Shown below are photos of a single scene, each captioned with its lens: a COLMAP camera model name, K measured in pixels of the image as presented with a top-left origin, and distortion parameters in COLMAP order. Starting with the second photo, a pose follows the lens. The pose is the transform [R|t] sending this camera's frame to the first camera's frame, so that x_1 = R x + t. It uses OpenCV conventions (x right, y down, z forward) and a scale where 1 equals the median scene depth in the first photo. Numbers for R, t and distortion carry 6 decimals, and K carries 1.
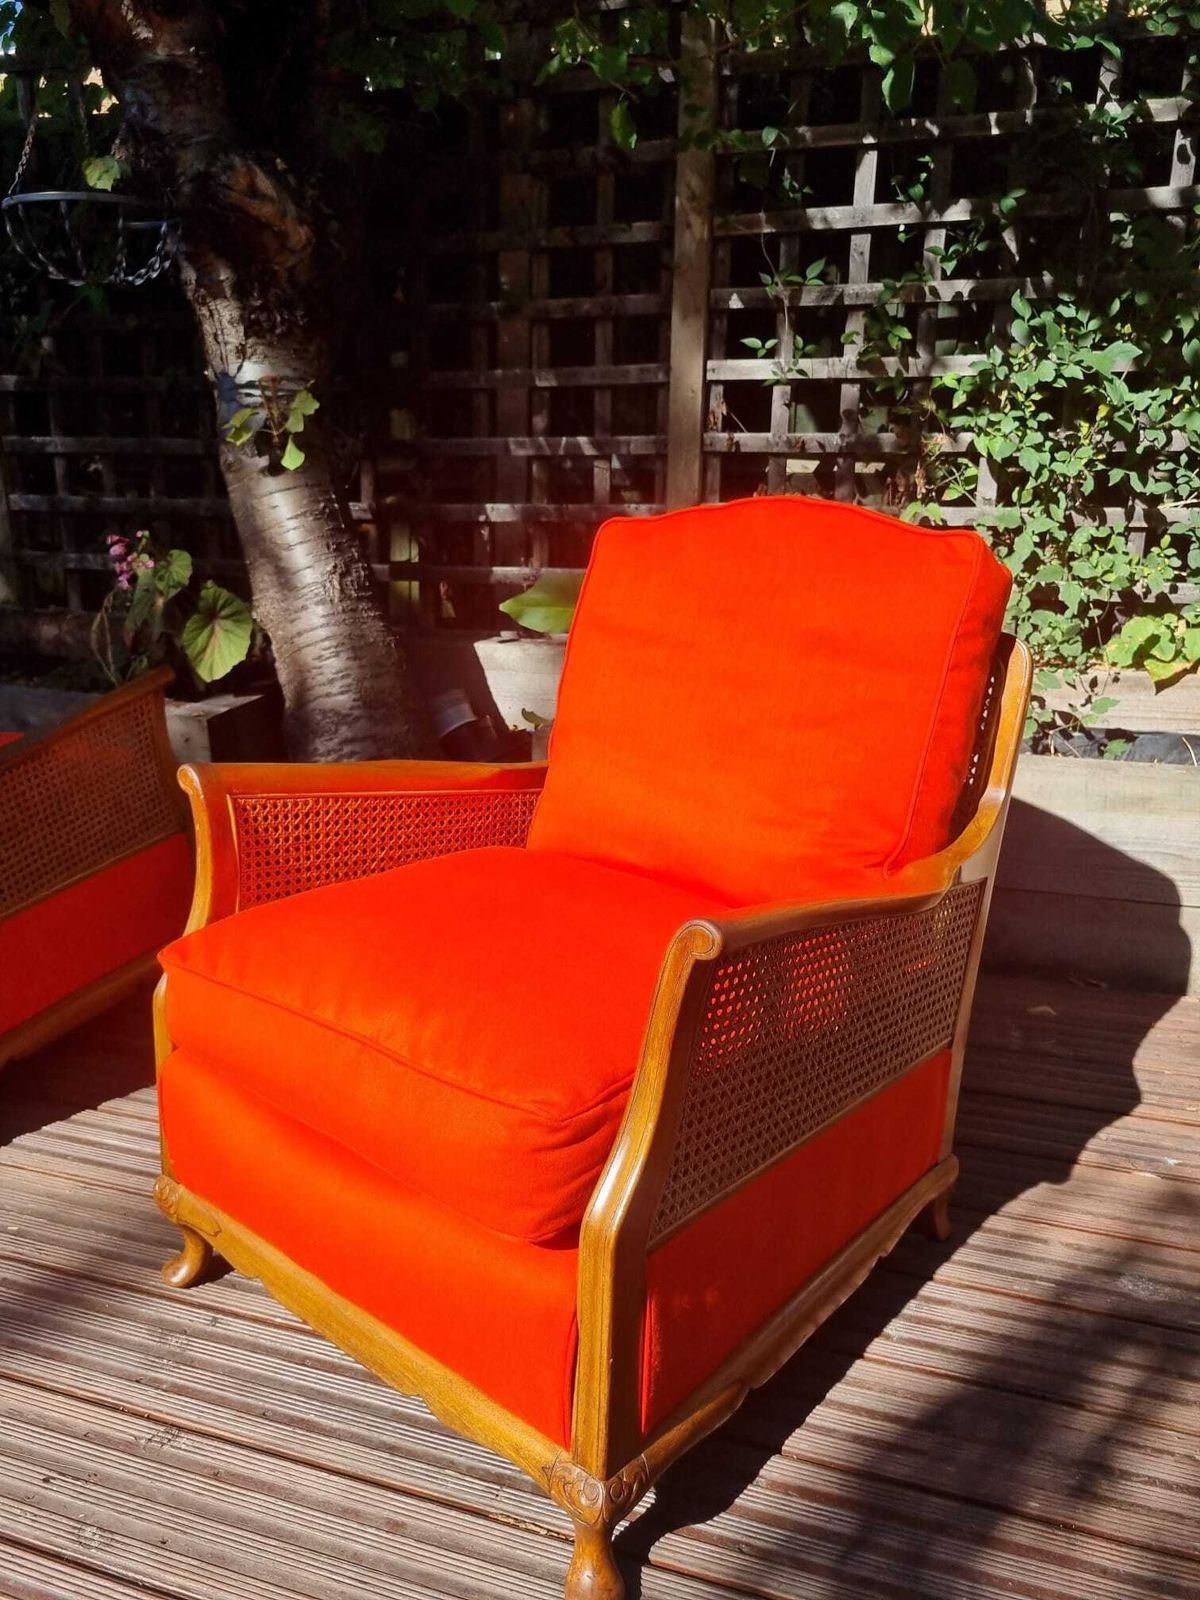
lens RADIAL K [[1212.5, 0, 592.6], [0, 1212.5, 806.0], [0, 0, 1]] dist [0.043291, -0.030858]
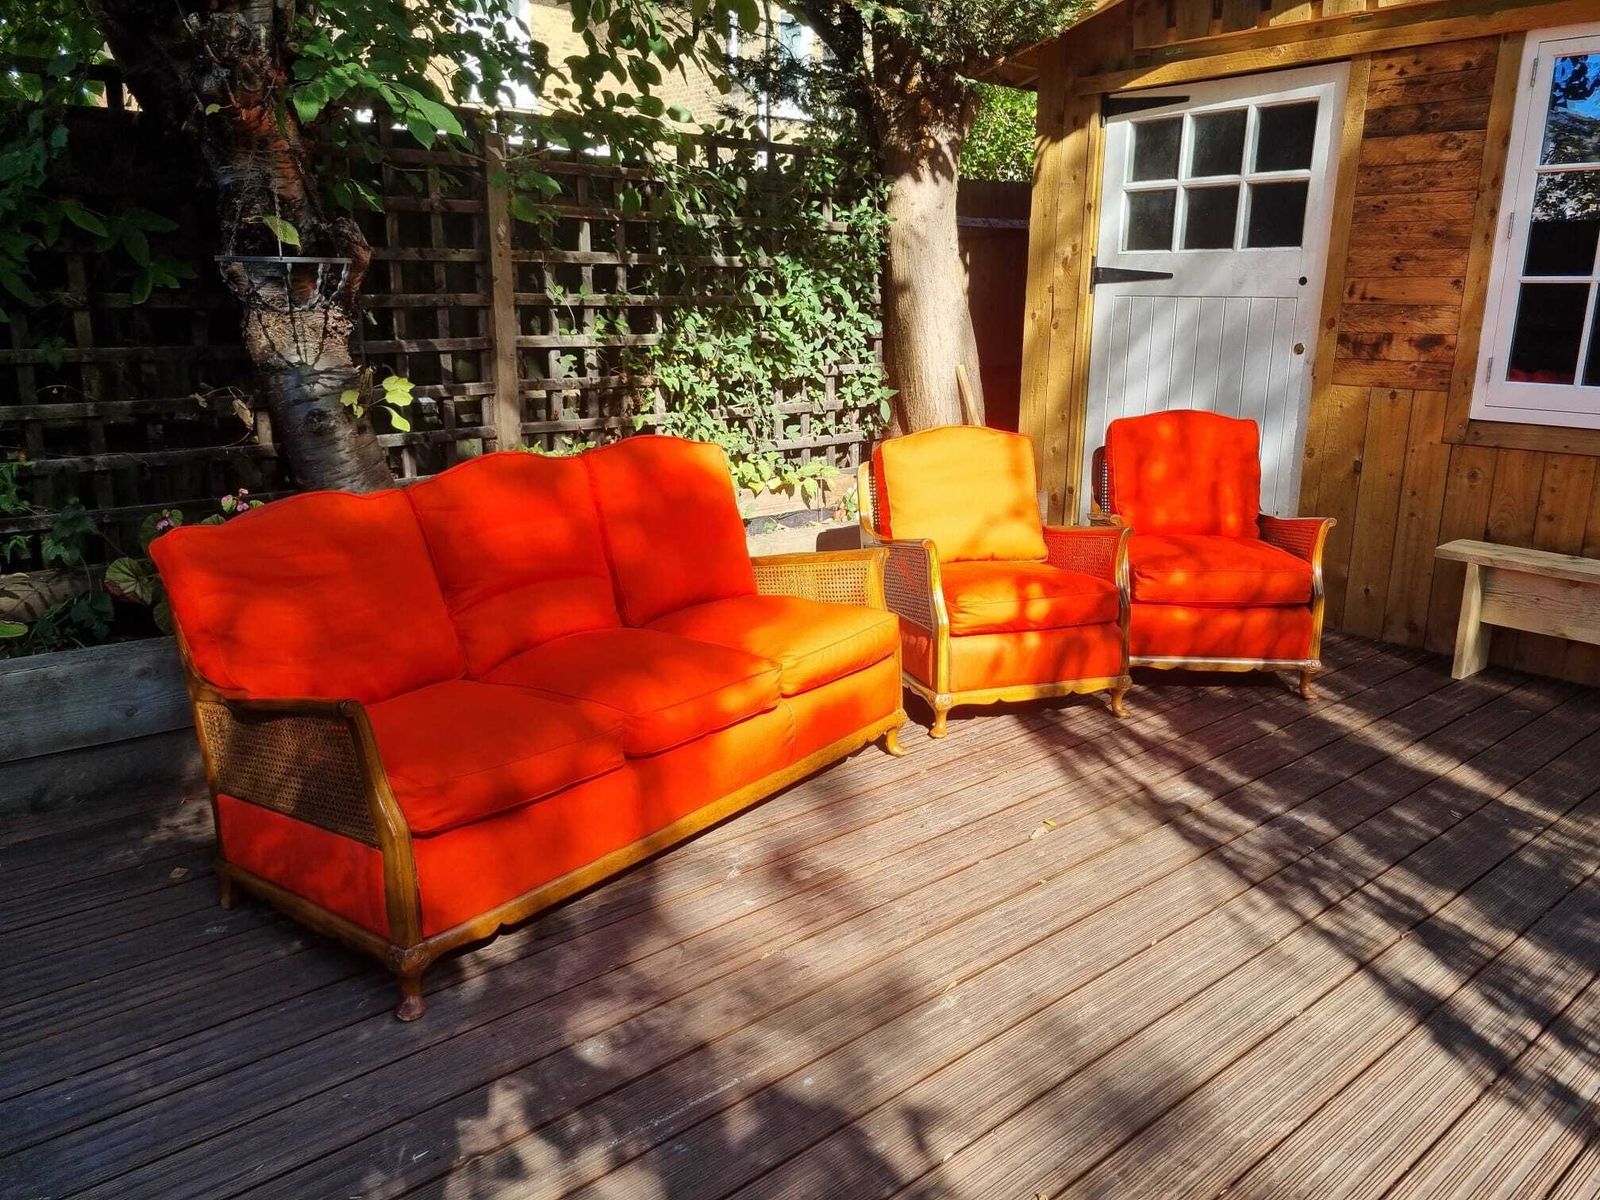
lens RADIAL K [[1207.0, 0, 821.1], [0, 1207.0, 581.2], [0, 0, 1]] dist [0.050276, -0.040092]
pose [[0.494100, -0.202442, 0.845507, -1.177021], [0.229907, 0.968317, 0.097493, -0.125681], [-0.838456, 0.146216, 0.524988, -0.122488]]
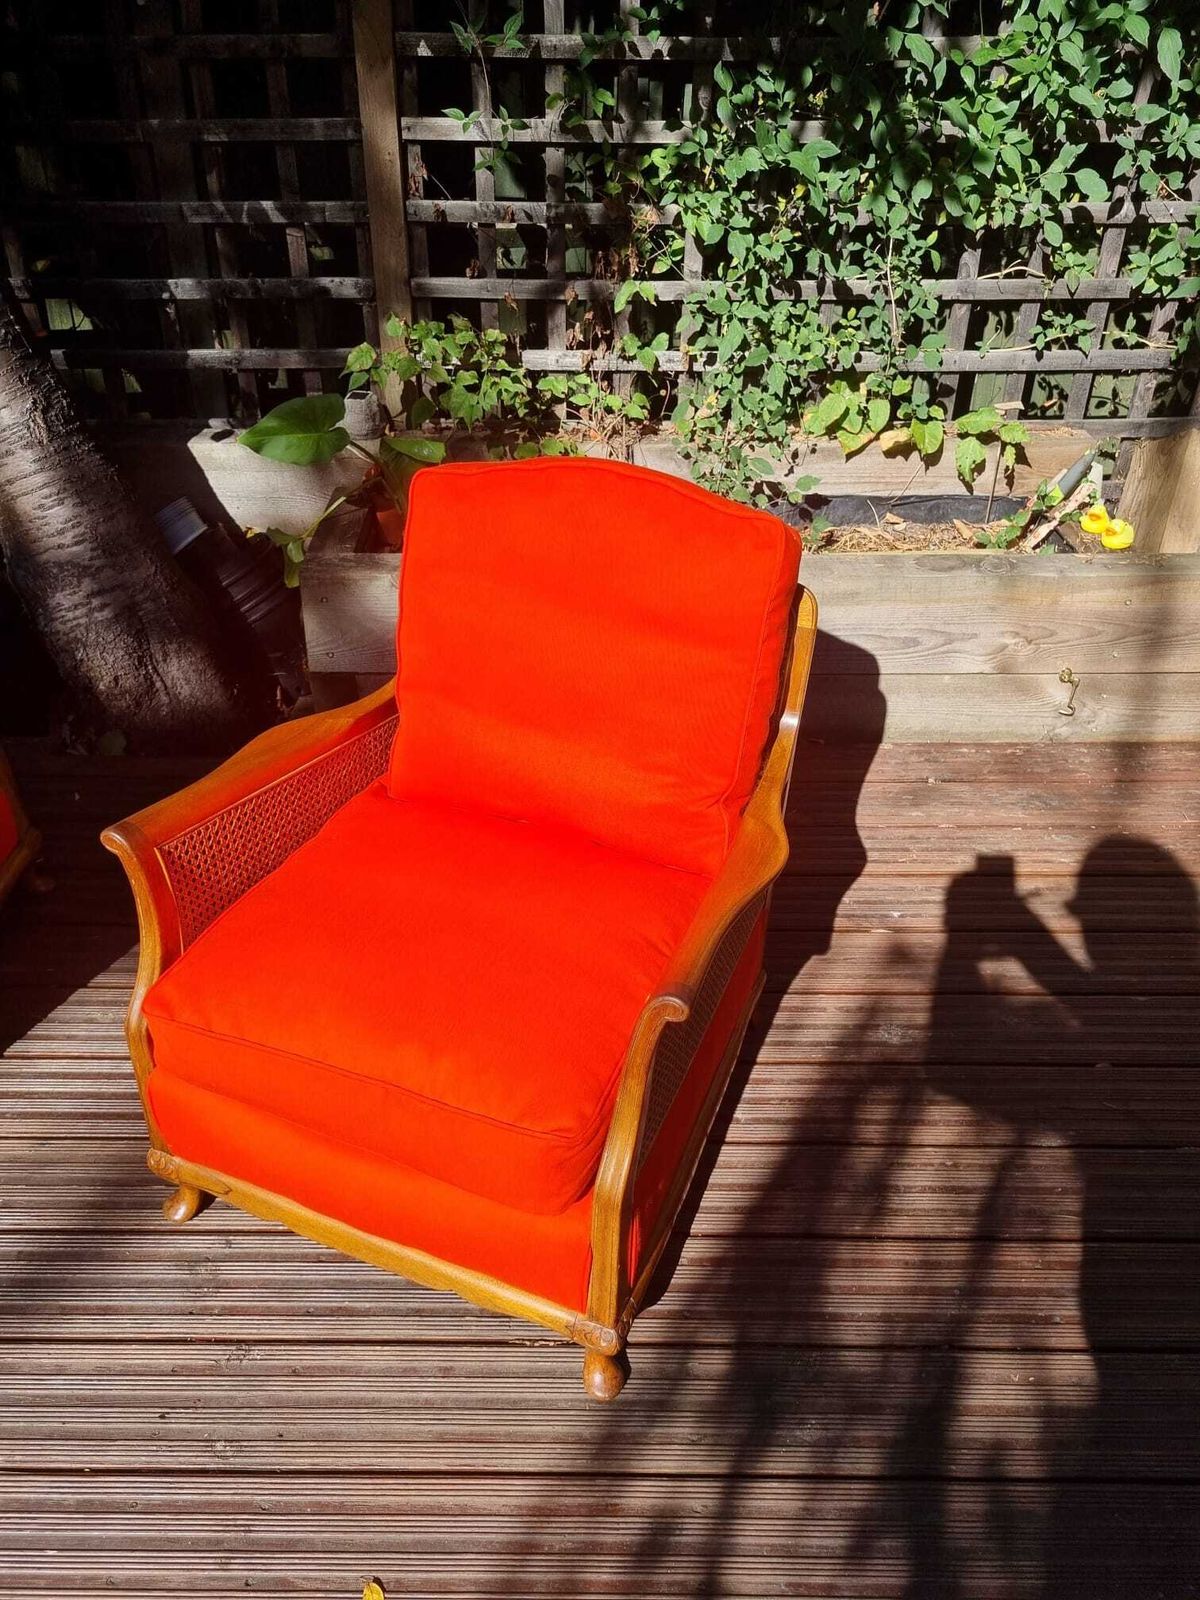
lens RADIAL K [[1207.0, 0, 592.1], [0, 1207.0, 796.5], [0, 0, 1]] dist [0.050276, -0.040092]
pose [[0.950657, -0.176959, 0.254825, -0.100871], [0.083630, 0.937139, 0.338788, -0.196242], [-0.298758, -0.300760, 0.905697, -0.039180]]
